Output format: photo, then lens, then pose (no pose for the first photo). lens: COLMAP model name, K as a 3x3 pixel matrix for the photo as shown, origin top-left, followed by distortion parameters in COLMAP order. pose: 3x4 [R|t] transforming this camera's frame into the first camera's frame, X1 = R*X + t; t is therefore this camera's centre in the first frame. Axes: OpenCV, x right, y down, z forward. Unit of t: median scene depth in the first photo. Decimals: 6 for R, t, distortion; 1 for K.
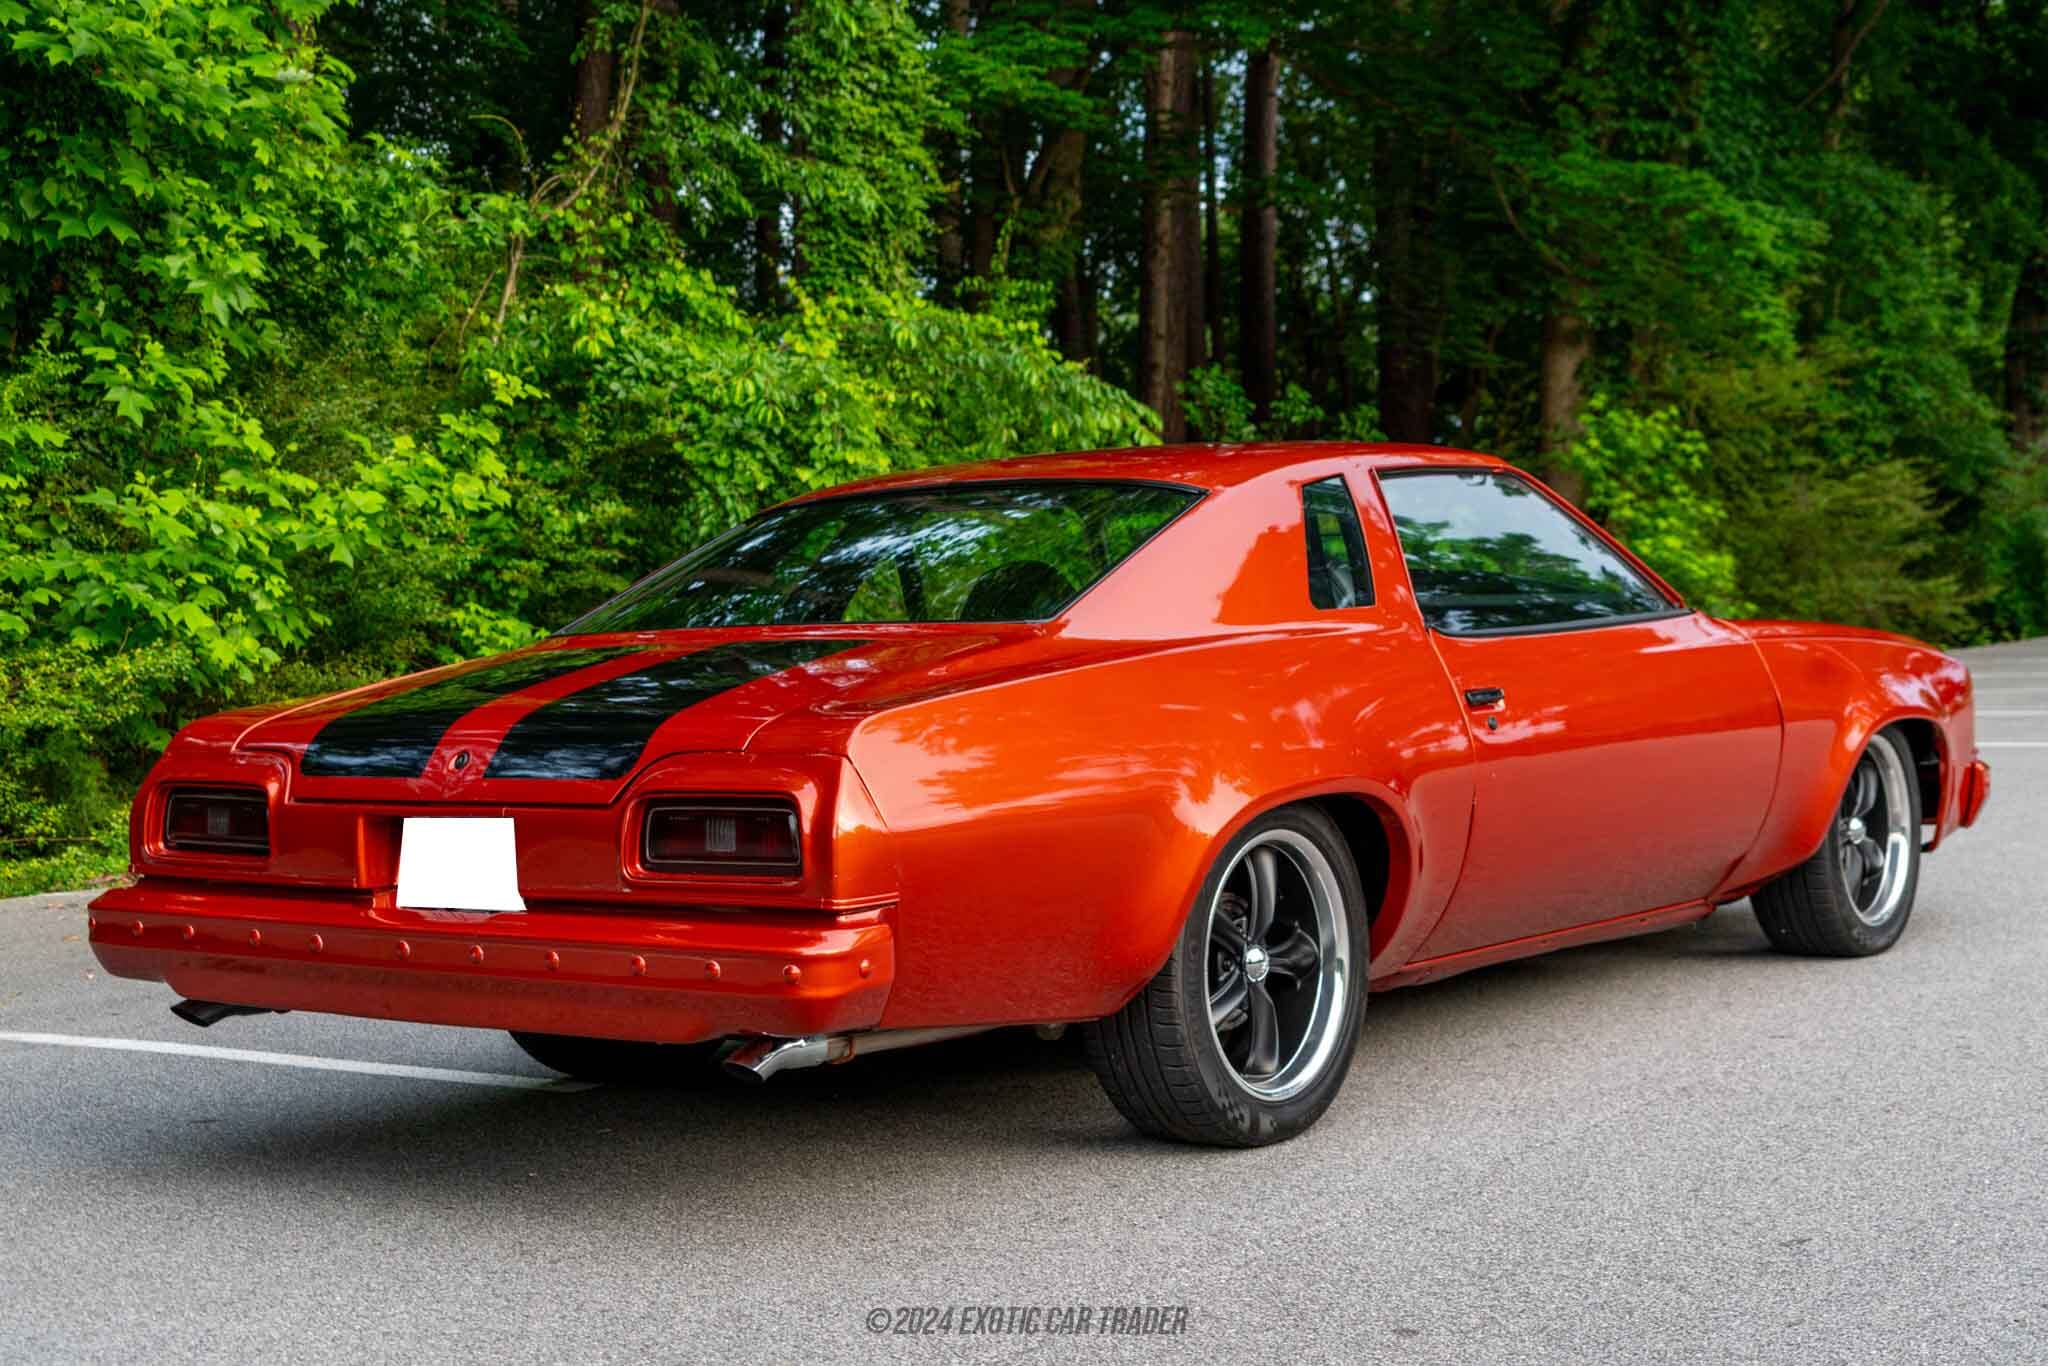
lens RADIAL K [[2662.3, 0, 1011.9], [0, 2662.3, 688.0], [0, 0, 1]] dist [-0.000679, 0.000000]
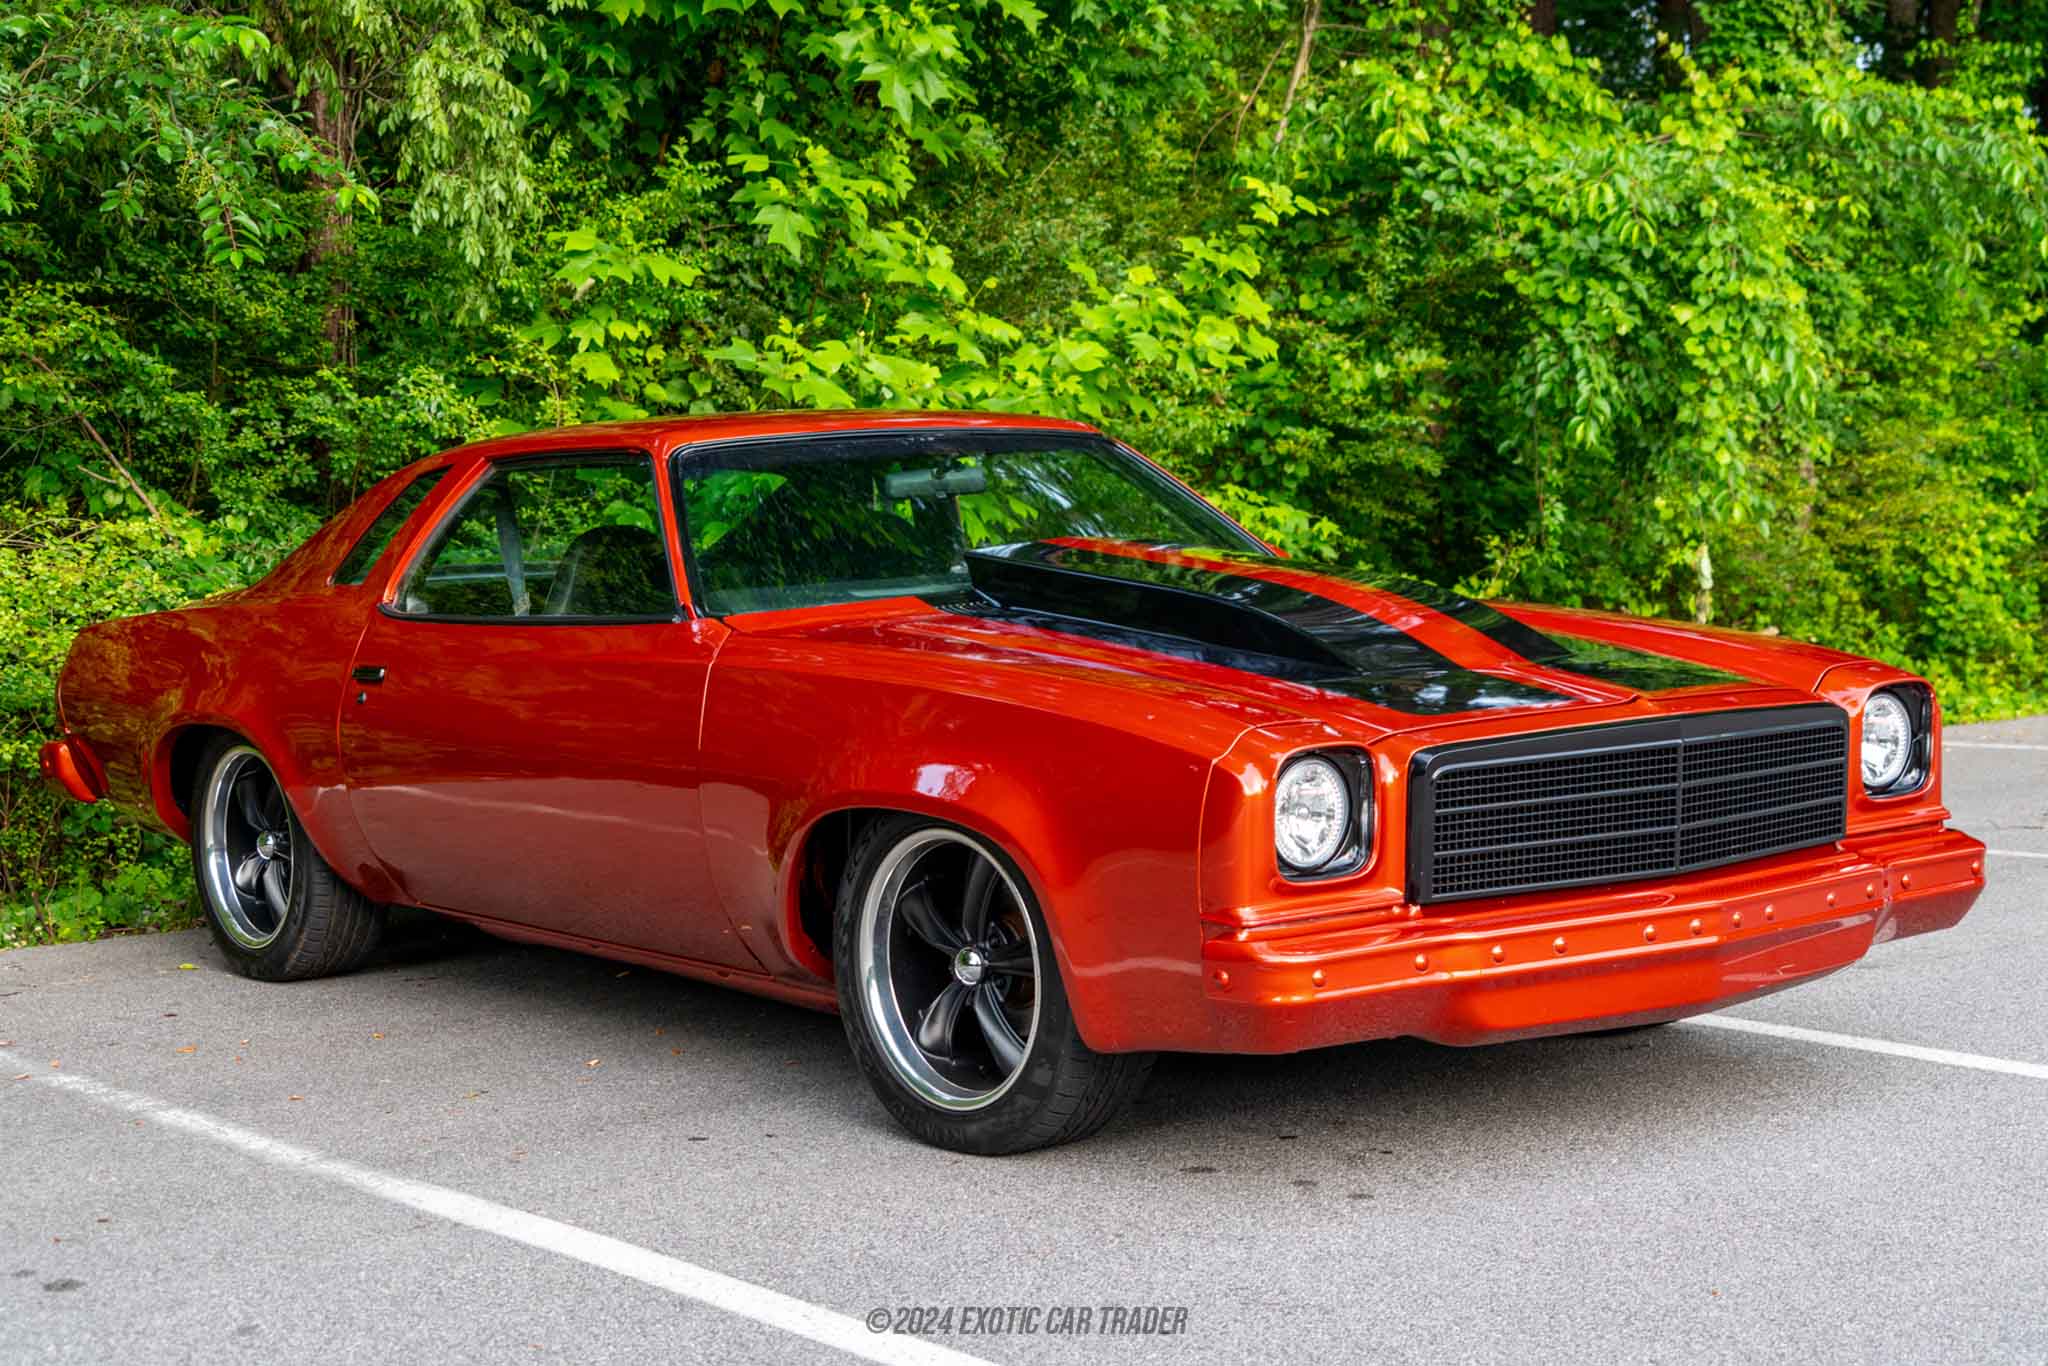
lens RADIAL K [[3190.0, 0, 1022.2], [0, 3190.0, 665.6], [0, 0, 1]] dist [0.020760, 0.000000]
pose [[0.958957, 0.030667, -0.281890, -0.001619], [-0.020512, 0.999032, 0.038907, -0.014058], [0.282810, -0.031528, 0.958658, 0.105032]]
